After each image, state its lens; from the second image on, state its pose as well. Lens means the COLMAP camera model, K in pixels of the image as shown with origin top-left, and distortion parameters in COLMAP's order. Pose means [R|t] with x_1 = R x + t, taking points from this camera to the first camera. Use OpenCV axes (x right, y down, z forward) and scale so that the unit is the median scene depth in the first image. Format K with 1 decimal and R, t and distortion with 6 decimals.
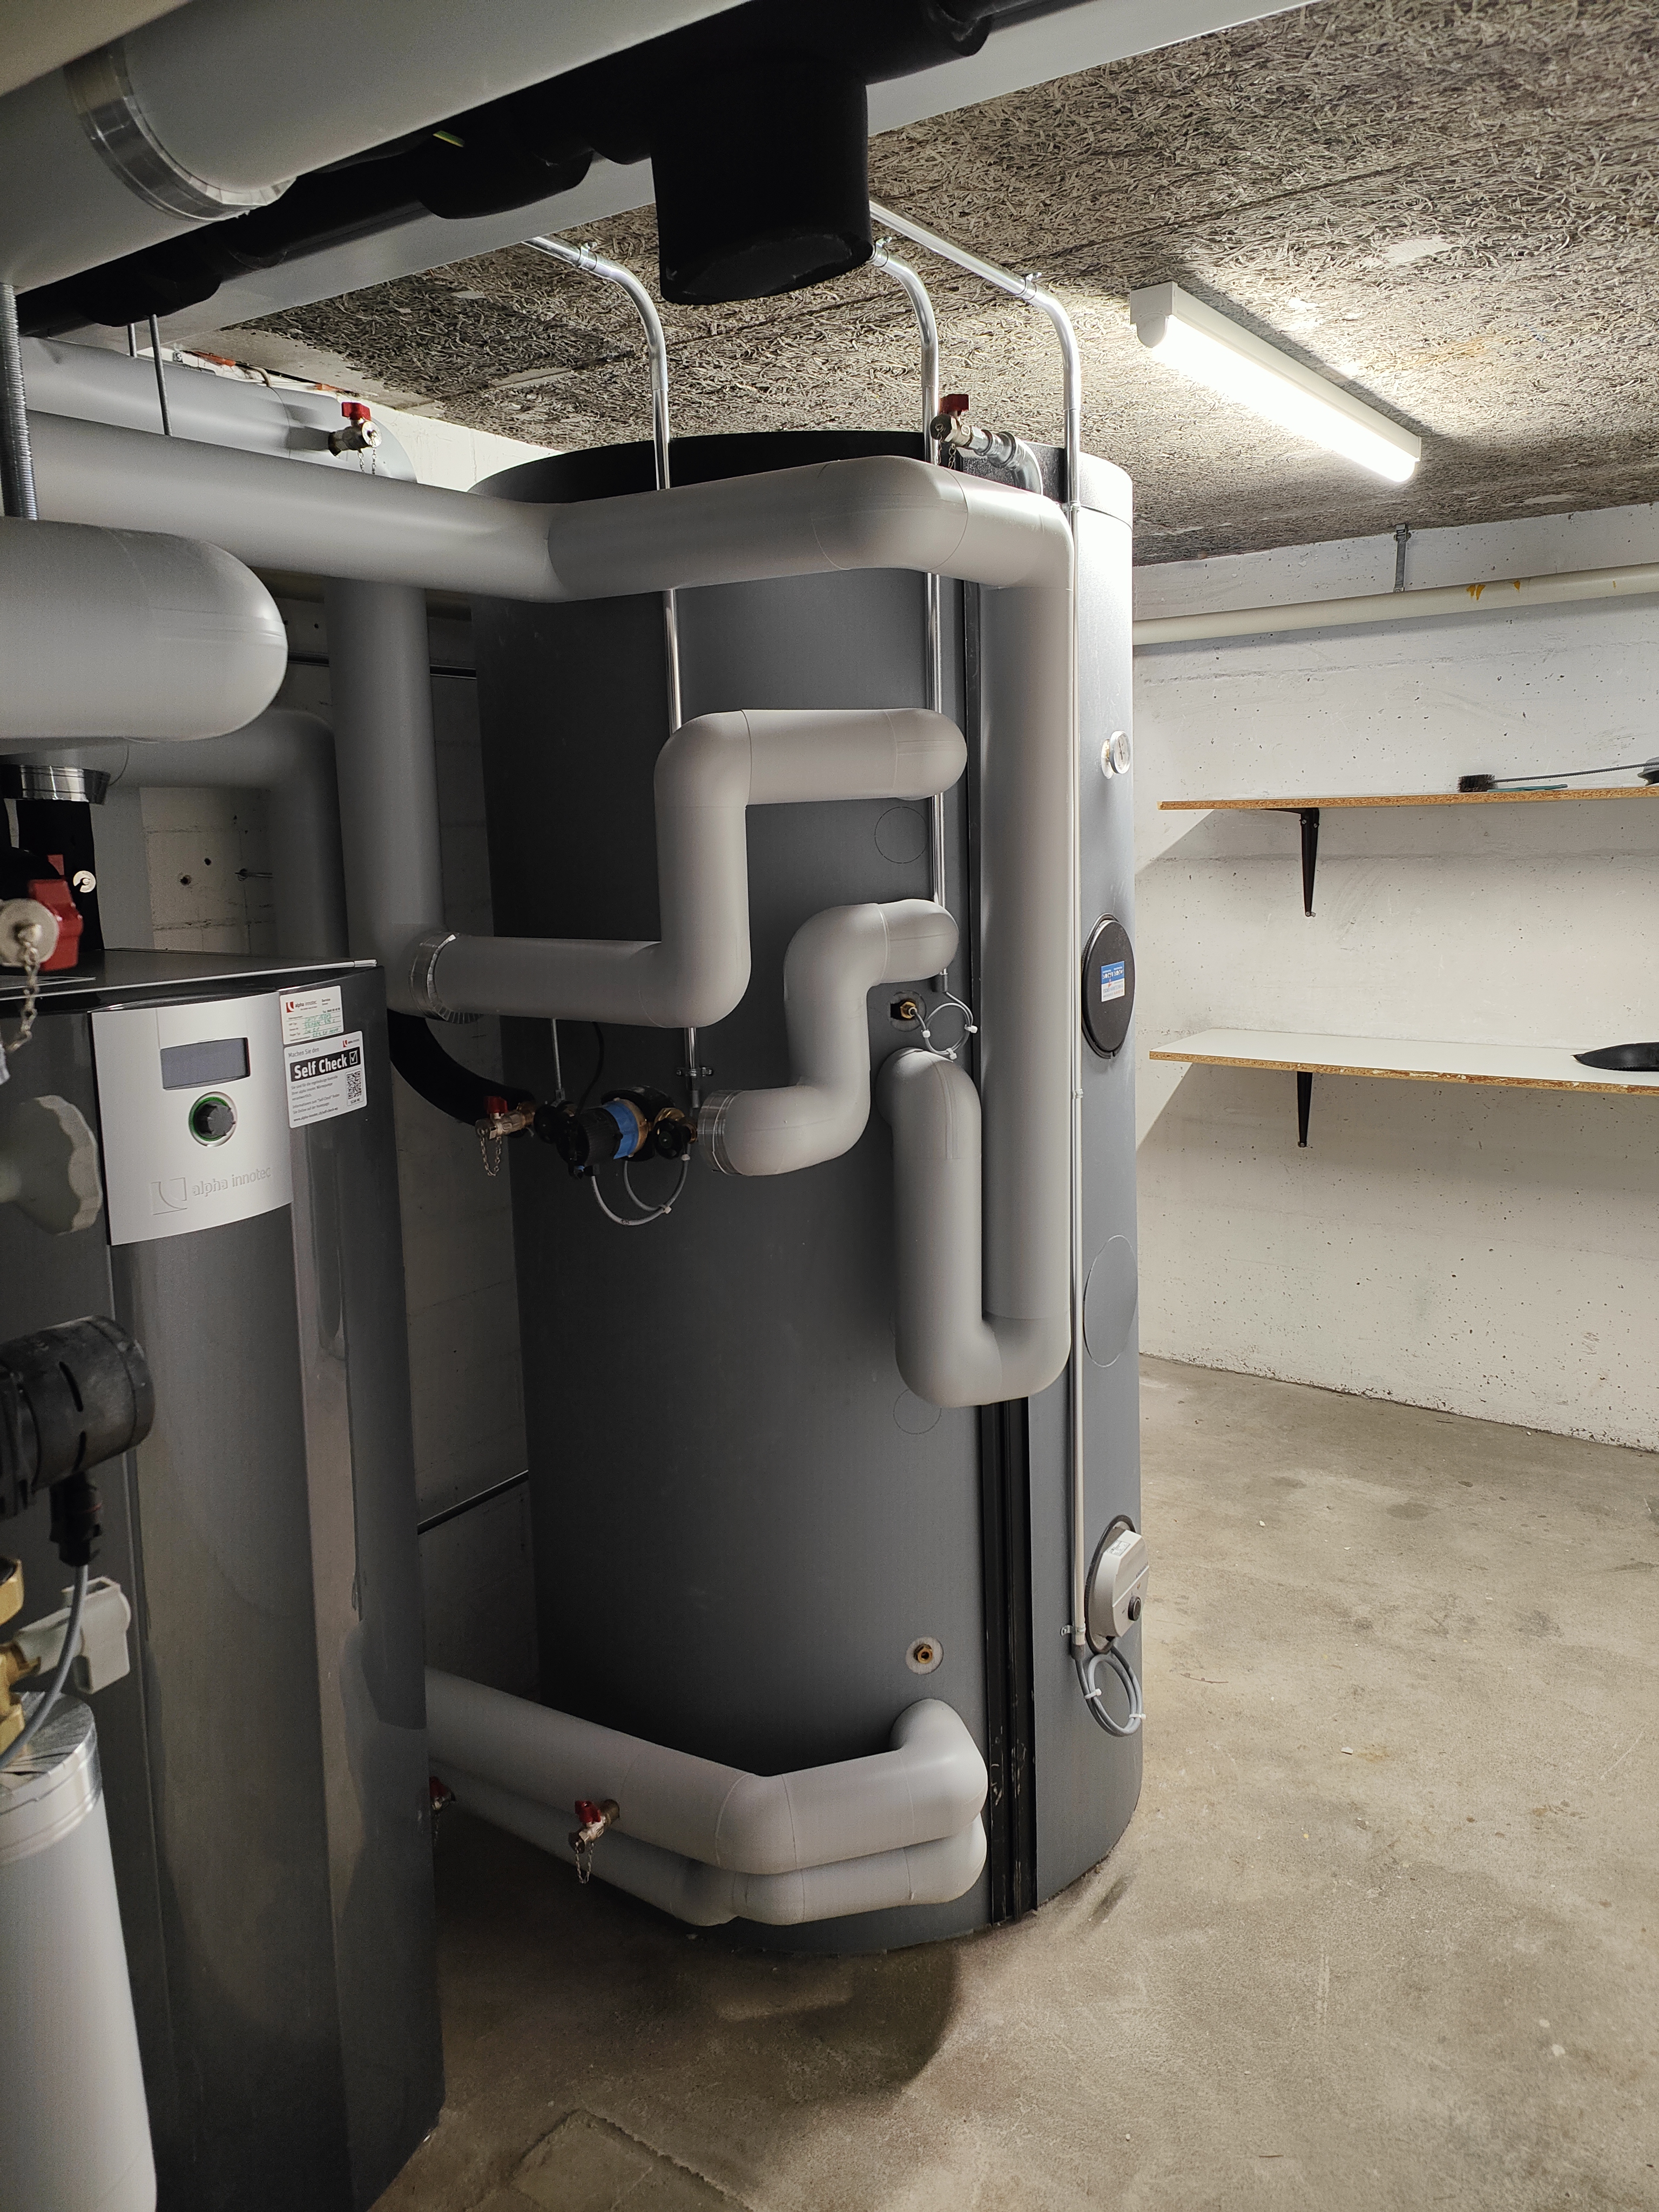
lens RADIAL K [[1619.0, 0, 836.0], [0, 1619.0, 1089.6], [0, 0, 1]] dist [0.098884, -0.106415]
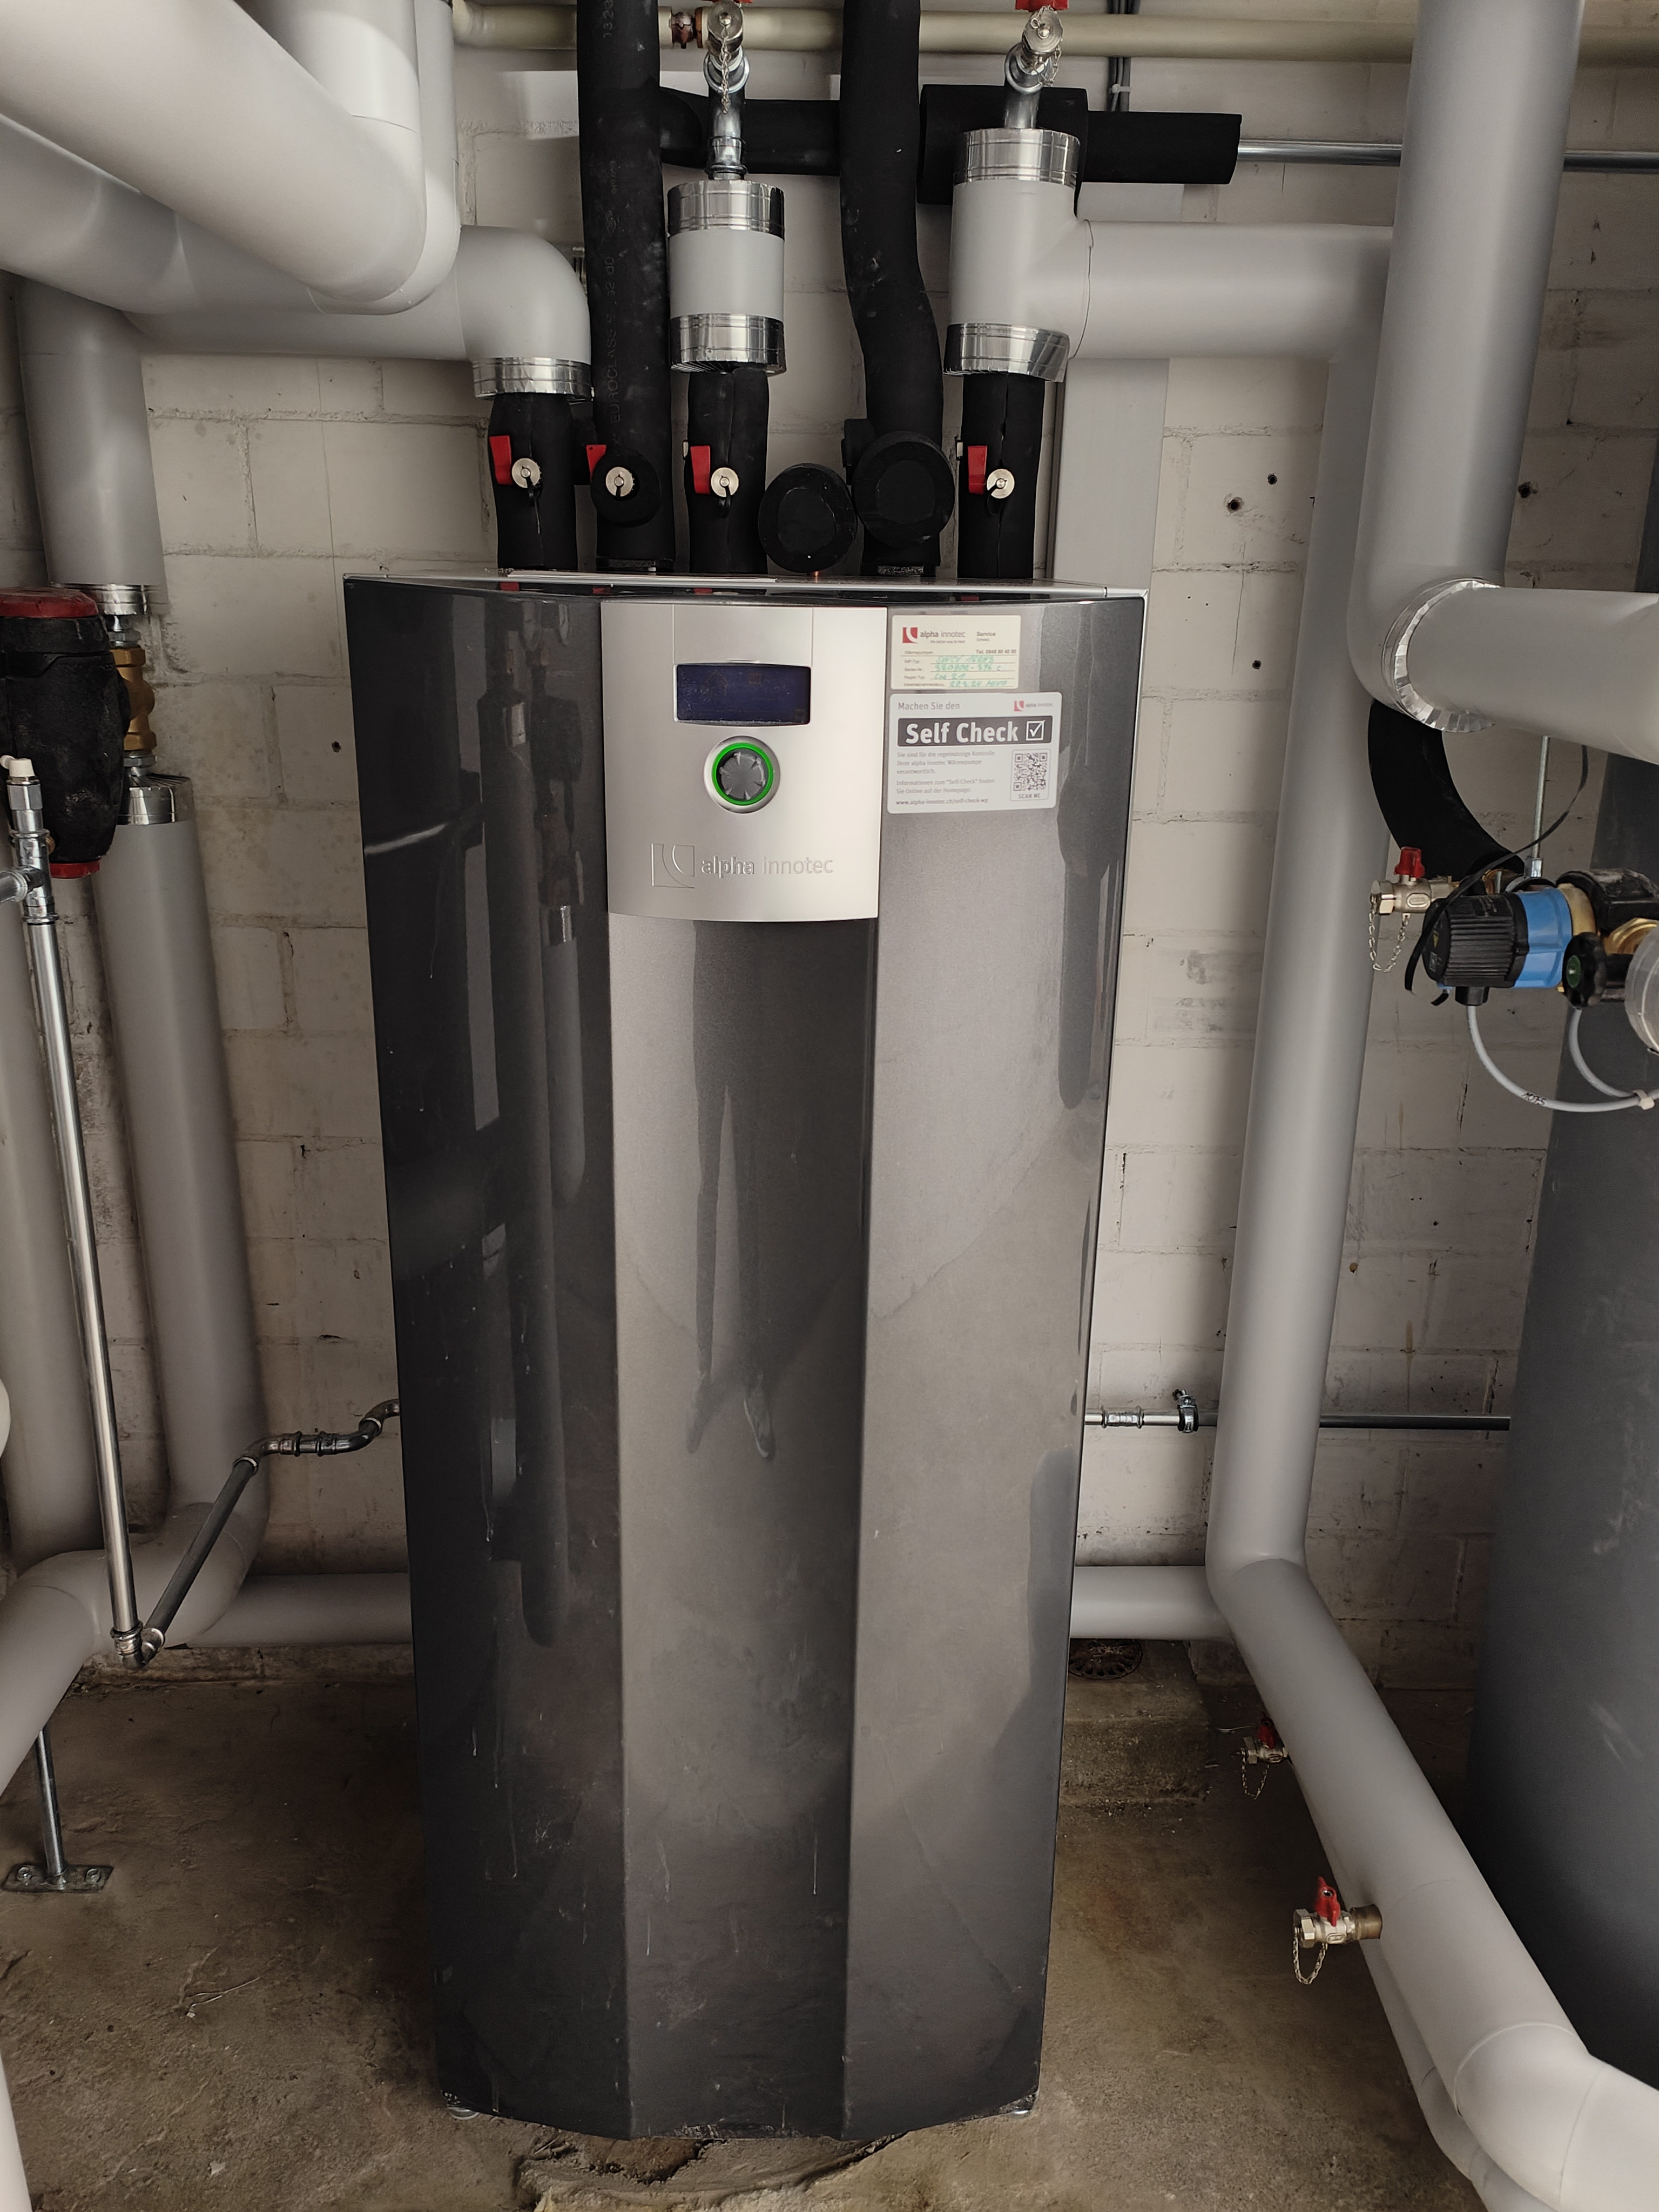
lens RADIAL K [[1619.0, 0, 812.2], [0, 1619.0, 1079.0], [0, 0, 1]] dist [0.098884, -0.106415]
pose [[0.573081, 0.283093, -0.769049, 0.204991], [-0.165280, 0.959081, 0.229882, -0.020766], [0.802659, -0.004633, 0.596421, 0.524552]]
